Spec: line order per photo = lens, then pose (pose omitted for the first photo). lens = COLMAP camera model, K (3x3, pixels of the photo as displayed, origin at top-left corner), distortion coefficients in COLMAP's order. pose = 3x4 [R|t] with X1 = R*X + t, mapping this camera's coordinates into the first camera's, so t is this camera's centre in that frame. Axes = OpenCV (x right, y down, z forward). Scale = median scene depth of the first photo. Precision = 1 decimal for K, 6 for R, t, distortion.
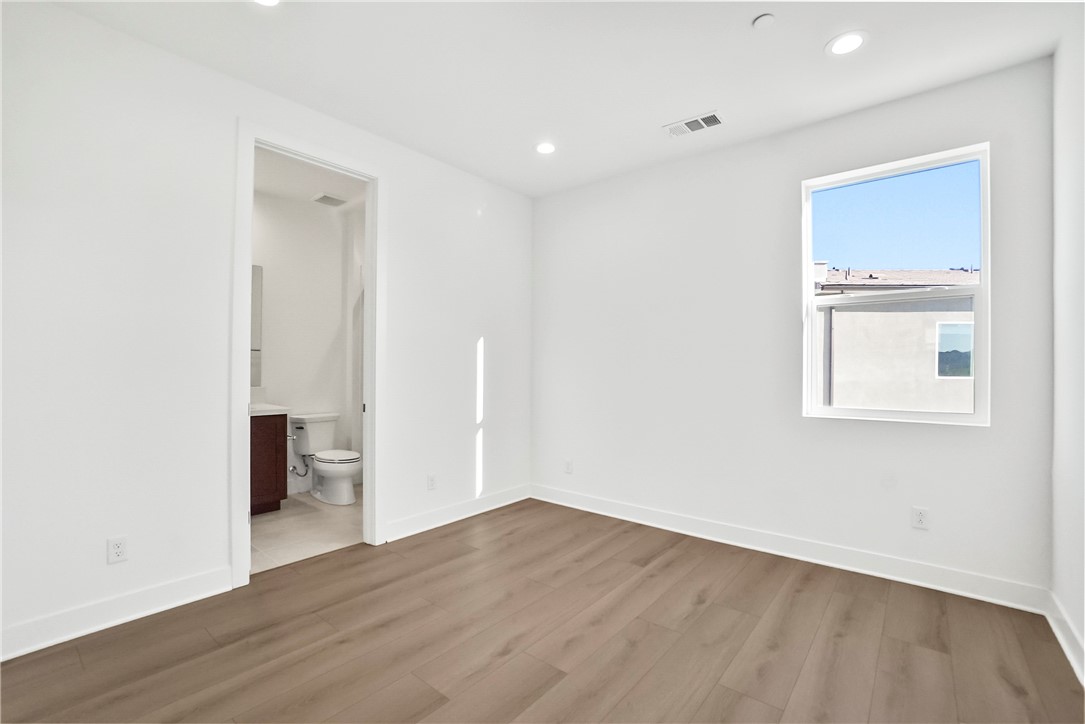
lens RADIAL K [[476.4, 0, 545.0], [0, 476.4, 368.6], [0, 0, 1]] dist [-0.012177, -0.000186]
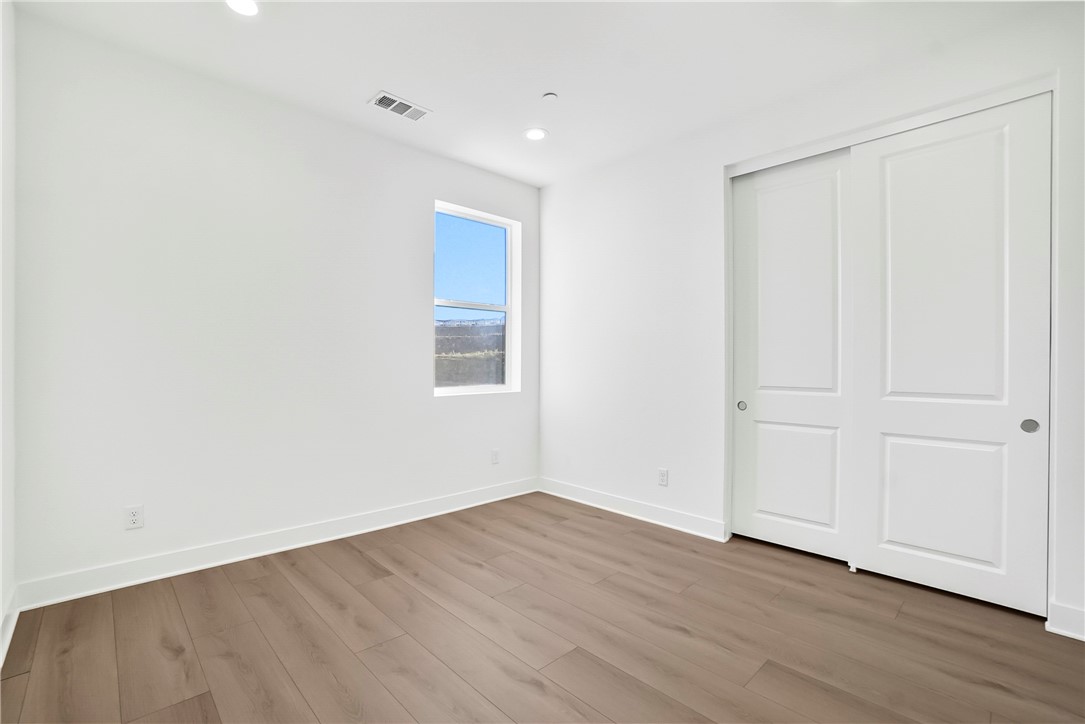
lens RADIAL K [[476.4, 0, 540.5], [0, 476.4, 364.4], [0, 0, 1]] dist [-0.012177, -0.000186]
pose [[0.153315, -0.002981, 0.988173, -0.606100], [-0.000681, 0.999995, 0.003123, 0.028011], [-0.988177, -0.001152, 0.153312, 0.590542]]
